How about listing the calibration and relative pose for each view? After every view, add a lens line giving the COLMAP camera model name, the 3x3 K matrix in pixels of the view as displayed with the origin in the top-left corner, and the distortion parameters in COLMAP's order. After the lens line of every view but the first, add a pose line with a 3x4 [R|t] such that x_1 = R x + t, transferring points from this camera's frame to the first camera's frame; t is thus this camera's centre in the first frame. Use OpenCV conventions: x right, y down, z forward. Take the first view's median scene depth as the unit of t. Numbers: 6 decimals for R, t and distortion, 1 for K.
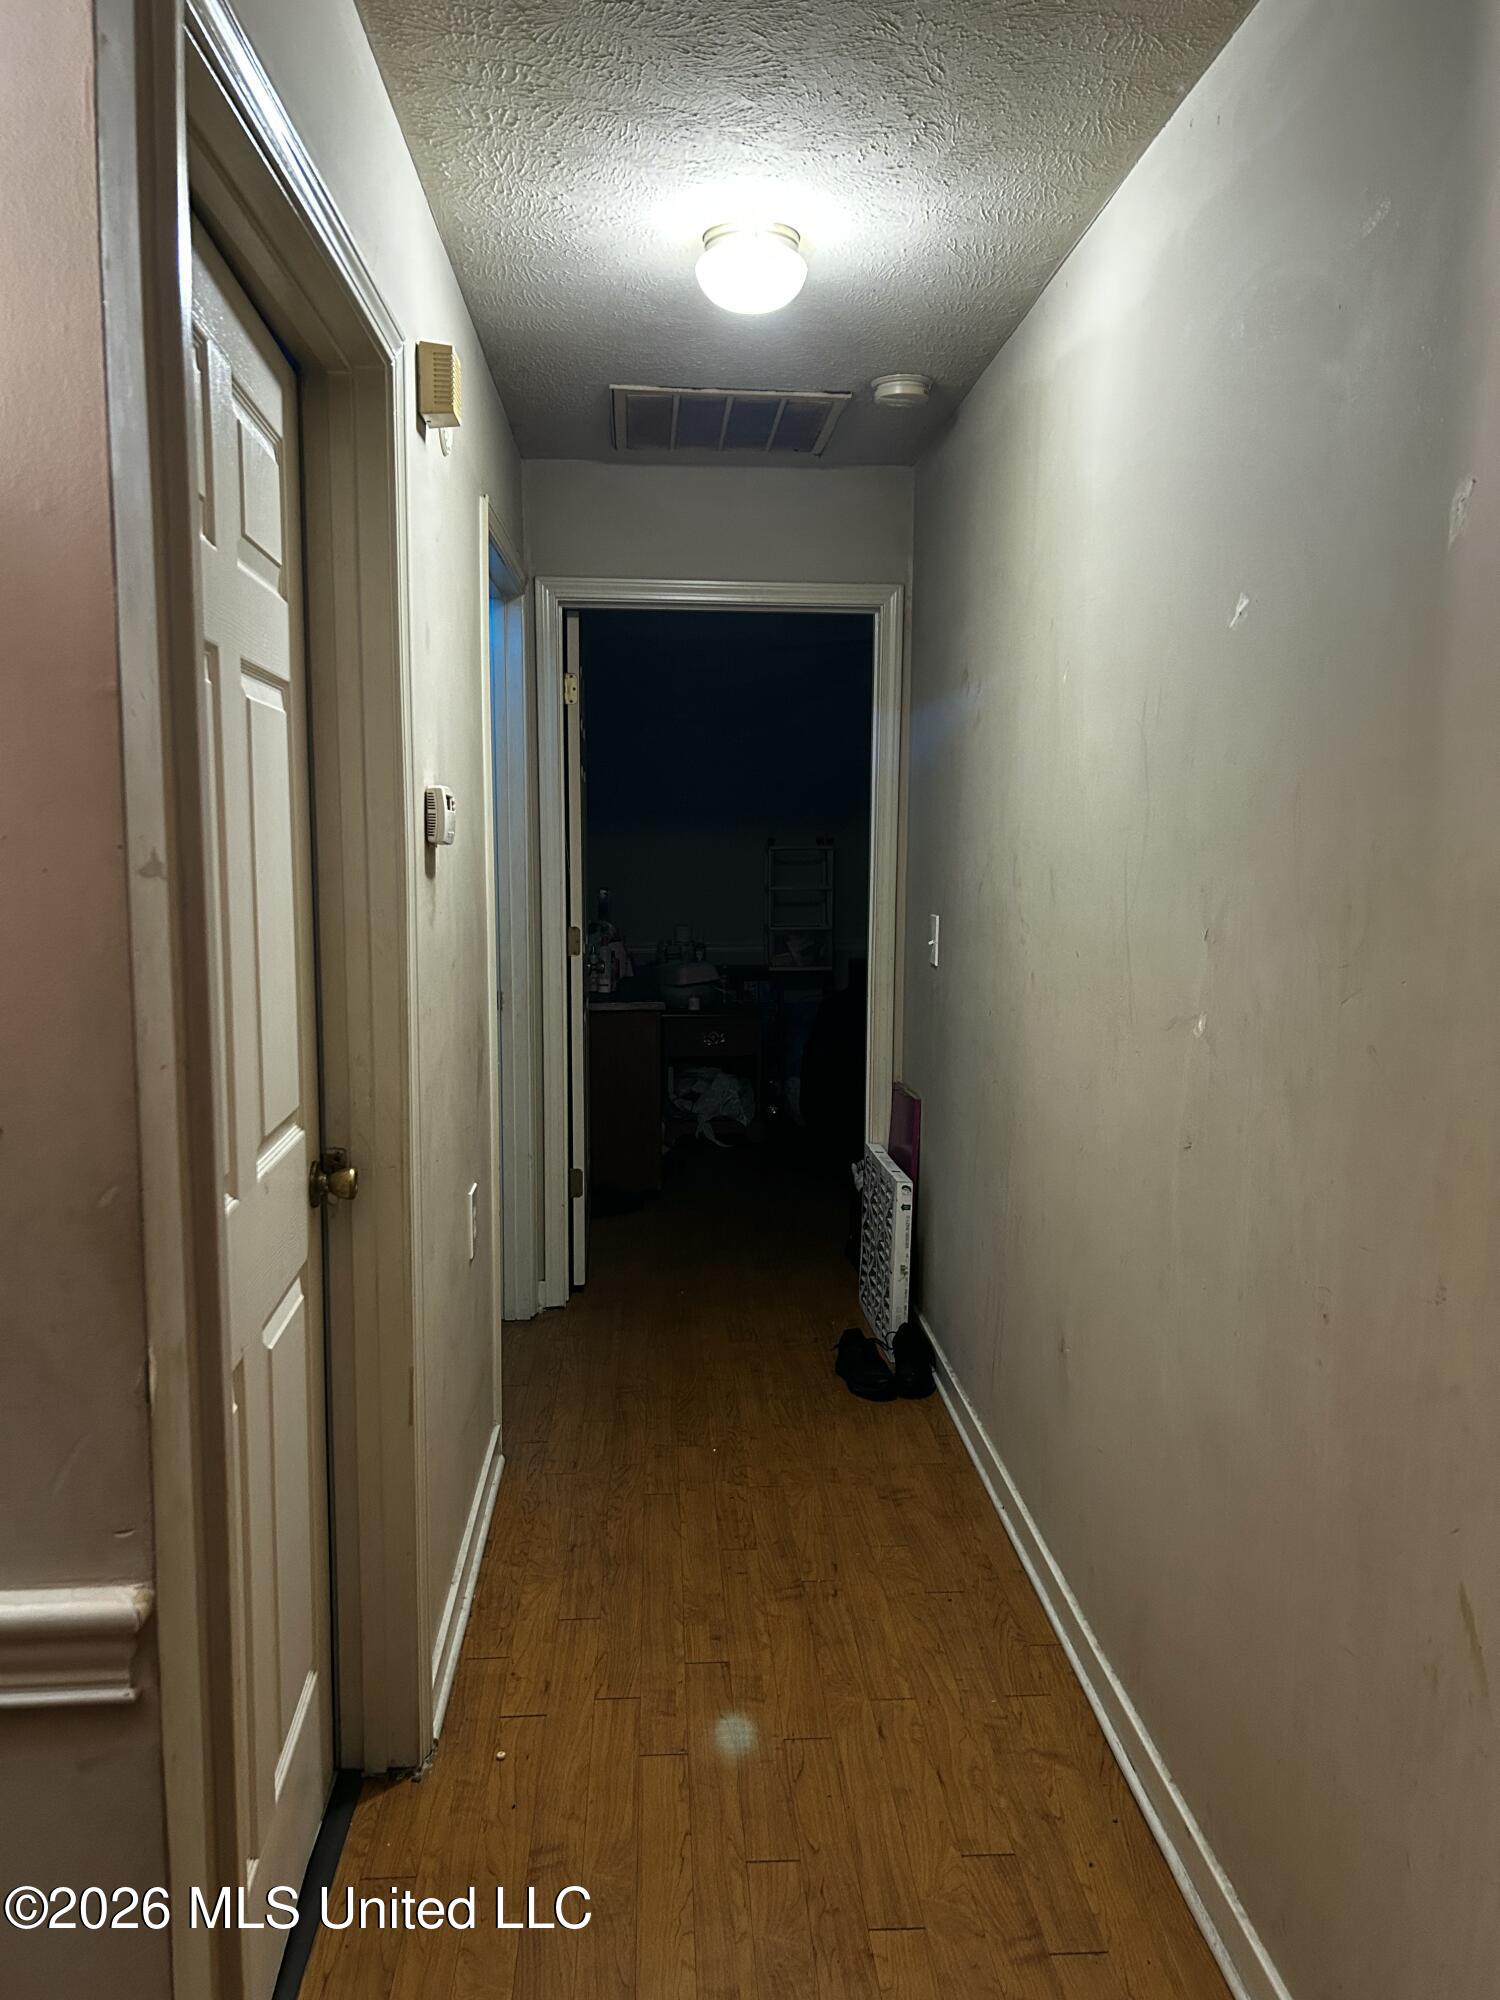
lens RADIAL K [[1501.6, 0, 750.0], [0, 1501.6, 1000.0], [0, 0, 1]] dist [0.051889, -0.063396]
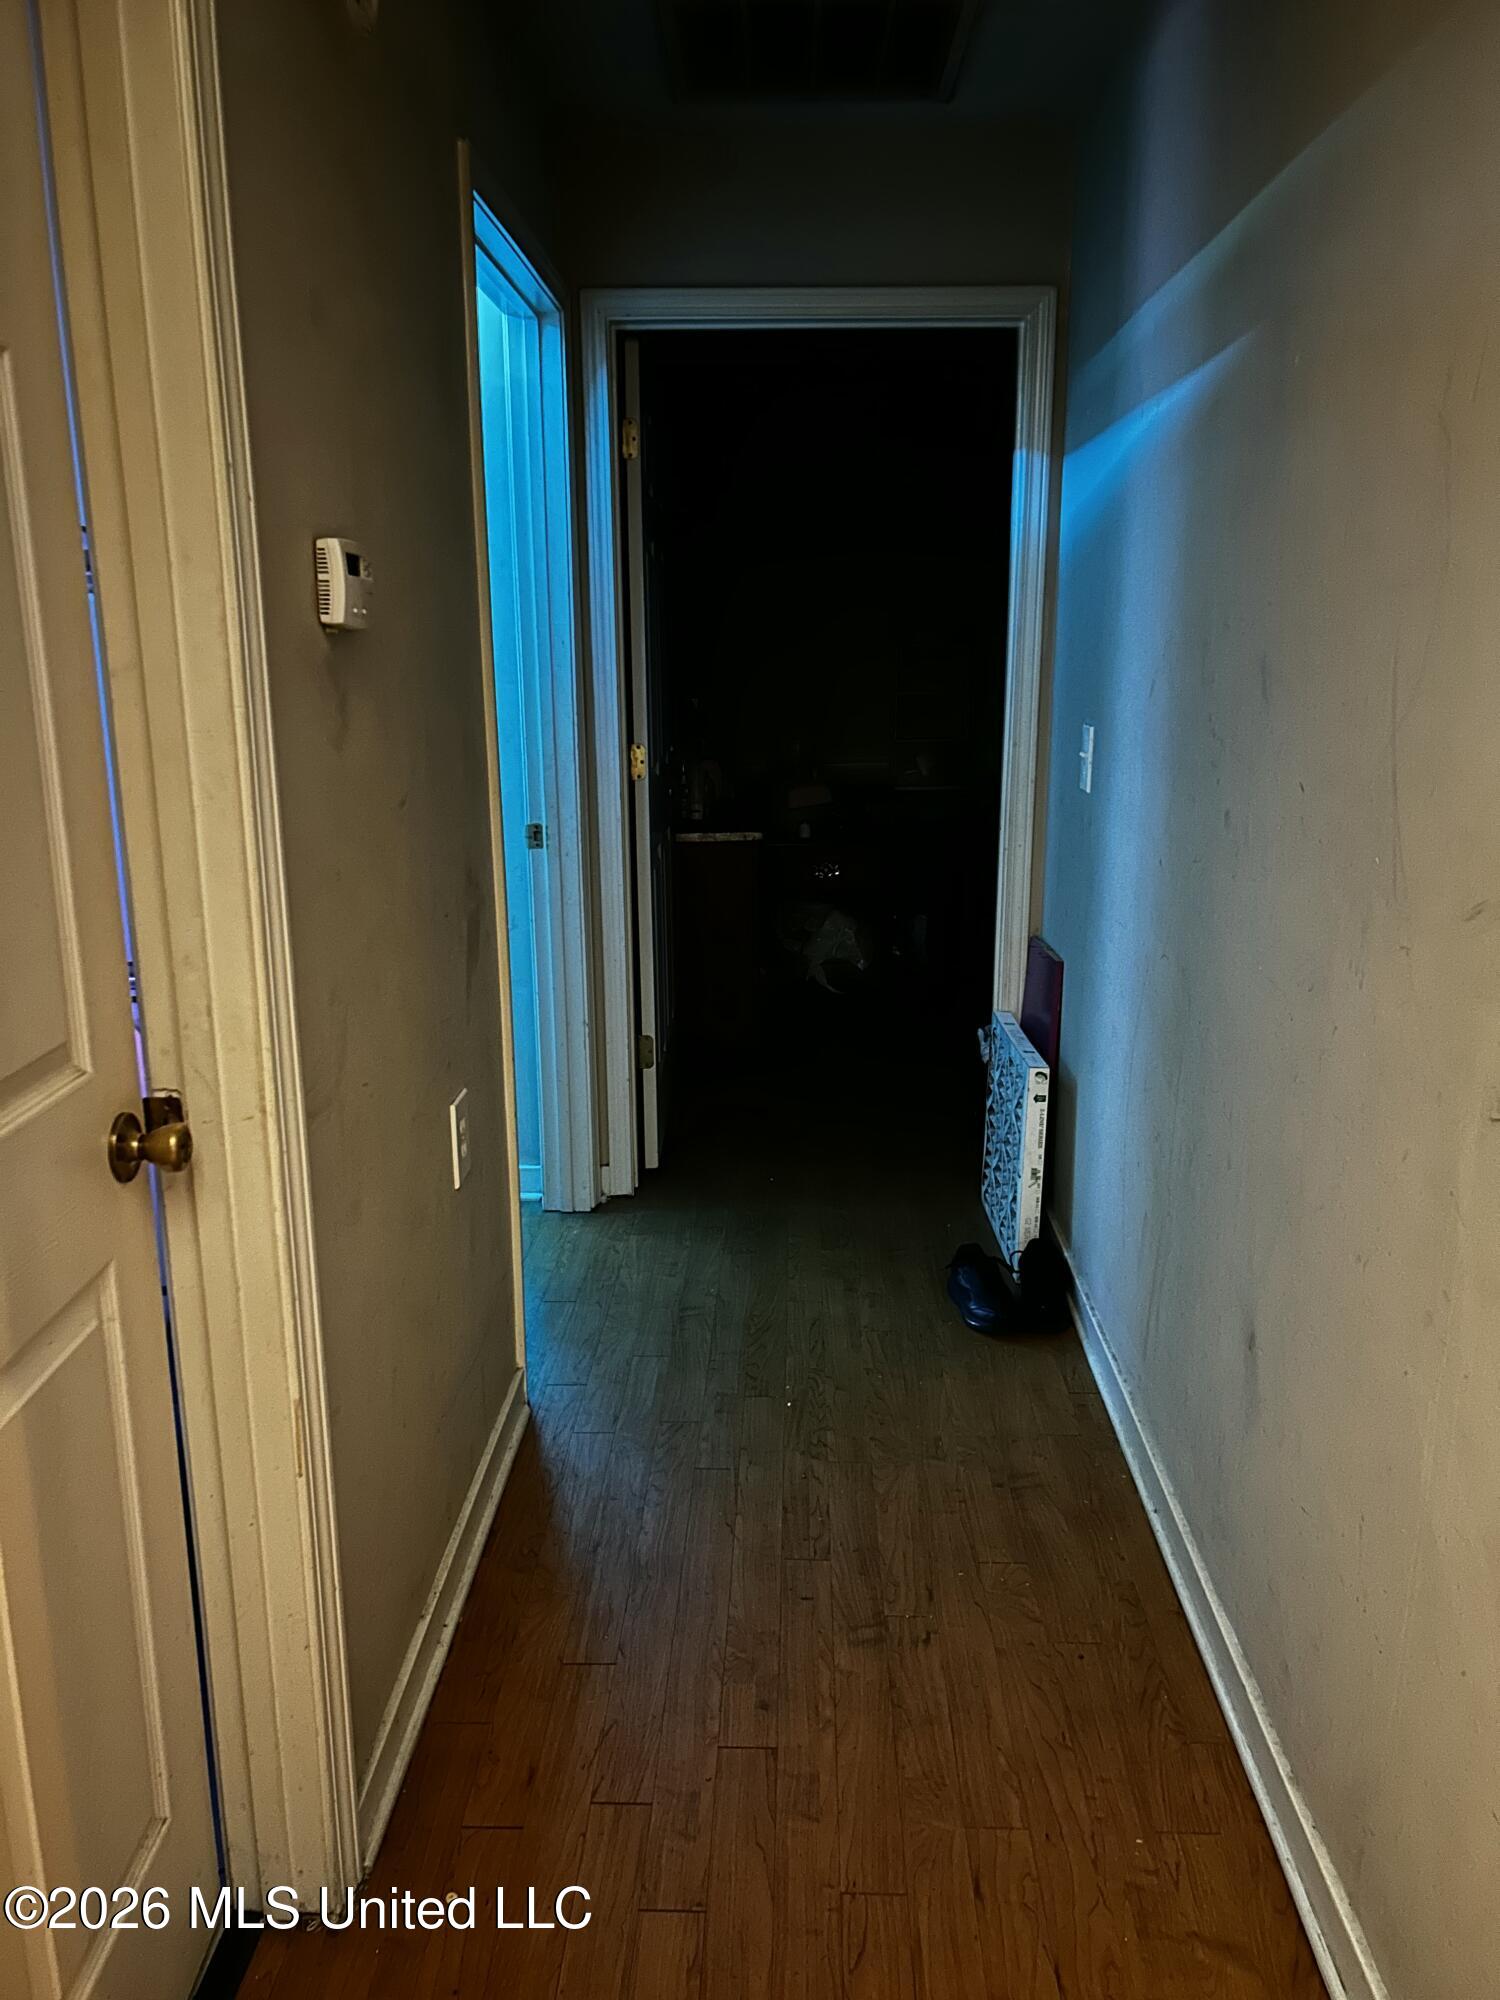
lens RADIAL K [[1501.6, 0, 750.0], [0, 1501.6, 1000.0], [0, 0, 1]] dist [0.051889, -0.063396]
pose [[0.995462, 0.013163, -0.094241, 0.032778], [-0.001456, 0.992377, 0.123232, -0.016969], [0.095144, -0.122536, 0.987893, 0.263830]]
